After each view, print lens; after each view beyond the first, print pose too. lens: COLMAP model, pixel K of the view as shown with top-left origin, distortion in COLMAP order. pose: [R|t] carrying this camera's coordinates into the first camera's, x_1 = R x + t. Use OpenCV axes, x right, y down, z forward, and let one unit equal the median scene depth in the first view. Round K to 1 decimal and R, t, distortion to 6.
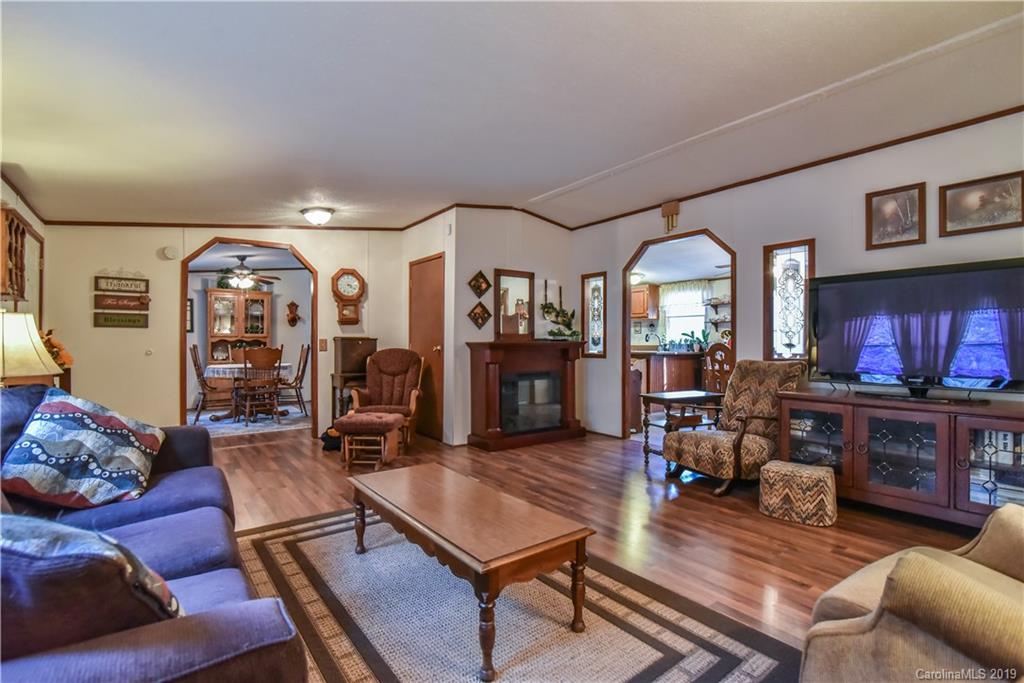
lens RADIAL K [[472.5, 0, 512.8], [0, 472.5, 343.6], [0, 0, 1]] dist [-0.011496, 0.000844]
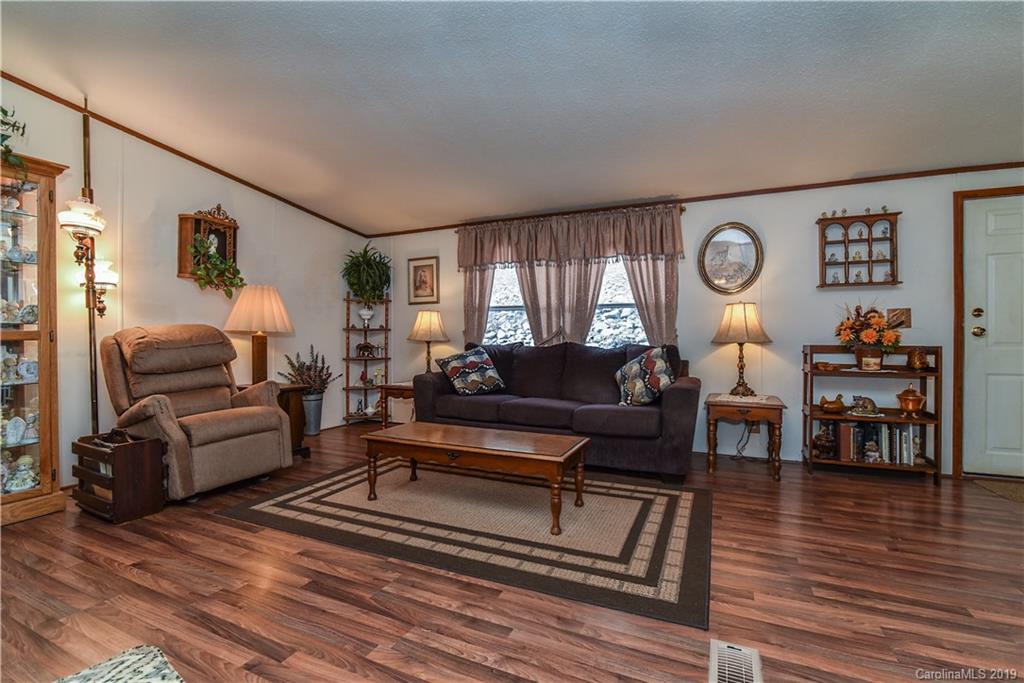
lens RADIAL K [[472.5, 0, 509.9], [0, 472.5, 337.2], [0, 0, 1]] dist [-0.011496, 0.000844]
pose [[-0.883043, -0.001187, -0.469291, 0.248598], [-0.001440, 0.999999, 0.000180, 0.032215], [0.469290, 0.000835, -0.883044, 1.366366]]
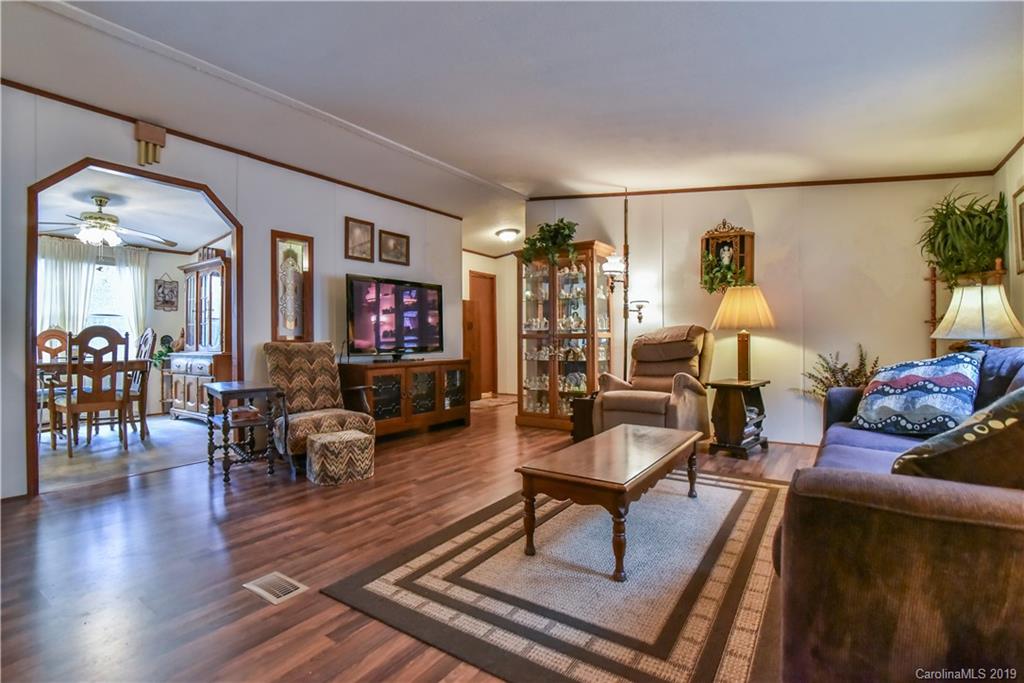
lens RADIAL K [[472.5, 0, 511.5], [0, 472.5, 338.1], [0, 0, 1]] dist [-0.011496, 0.000844]
pose [[-0.305296, 0.001267, 0.952257, -0.715752], [0.008279, 0.999965, 0.001324, 0.035081], [-0.952222, 0.008288, -0.305295, 1.001578]]
